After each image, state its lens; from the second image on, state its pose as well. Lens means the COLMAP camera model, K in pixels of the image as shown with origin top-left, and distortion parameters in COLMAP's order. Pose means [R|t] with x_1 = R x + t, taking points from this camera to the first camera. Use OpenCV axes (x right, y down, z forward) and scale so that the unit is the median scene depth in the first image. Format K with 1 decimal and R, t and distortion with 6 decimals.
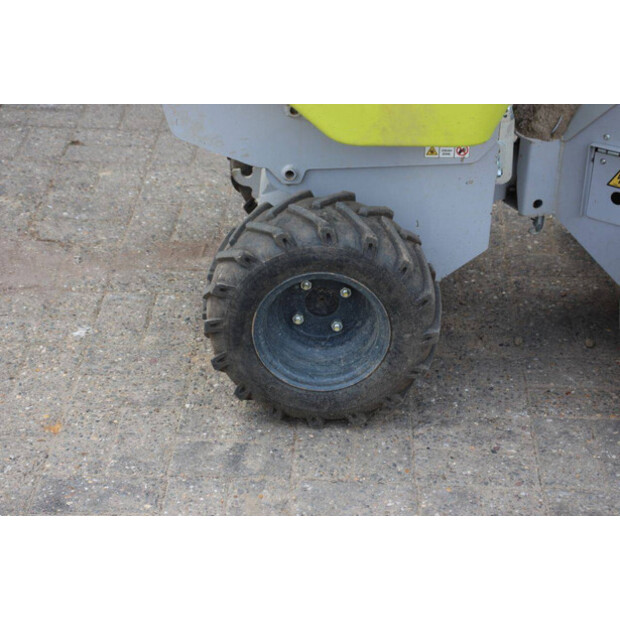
lens RADIAL K [[1461.6, 0, 310.0], [0, 1461.6, 310.0], [0, 0, 1]] dist [0.382095, 0.468201]
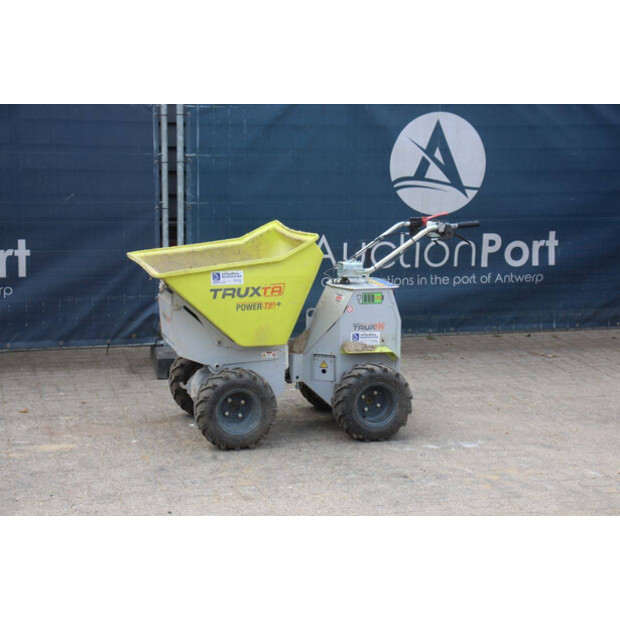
lens RADIAL K [[1279.1, 0, 315.9], [0, 1279.1, 311.9], [0, 0, 1]] dist [0.255826, 0.527326]
pose [[0.954190, -0.046286, 0.295600, -0.555646], [0.146576, 0.933602, -0.326959, 0.644889], [-0.260839, 0.355309, 0.897618, -1.320493]]
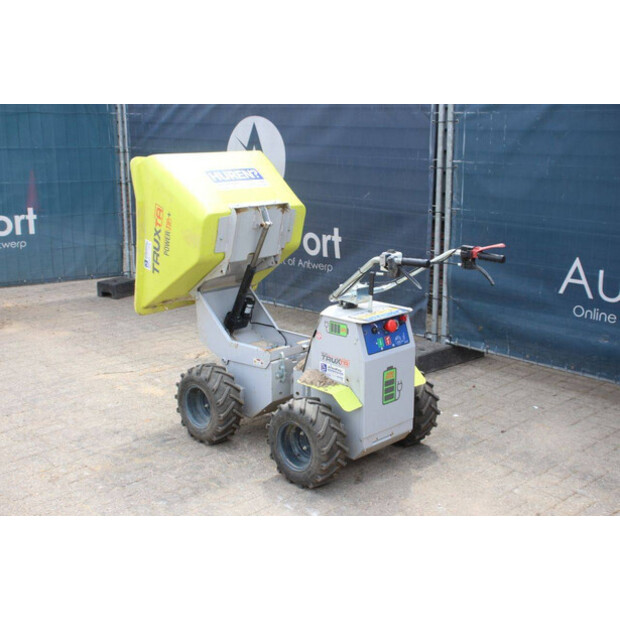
lens RADIAL K [[814.2, 0, 310.0], [0, 814.2, 310.0], [0, 0, 1]] dist [0.011523, 0.080512]
pose [[0.720323, 0.148818, -0.677487, 1.209613], [-0.339415, 0.927415, -0.157158, 0.014553], [0.604924, 0.343153, 0.718549, -0.132257]]
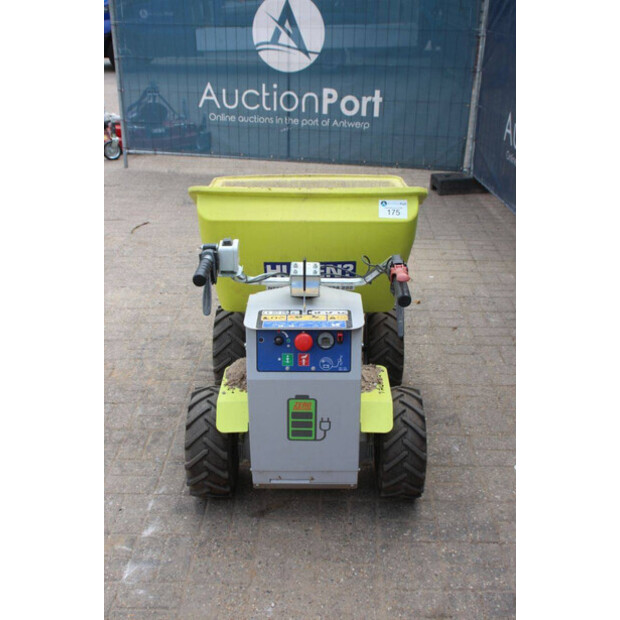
lens RADIAL K [[696.5, 0, 308.9], [0, 696.5, 312.7], [0, 0, 1]] dist [-0.031632, 0.054694]
pose [[0.008469, 0.418436, -0.908207, 1.092102], [-0.498886, 0.788900, 0.358816, -0.551708], [0.866626, 0.450054, 0.215433, 0.783631]]
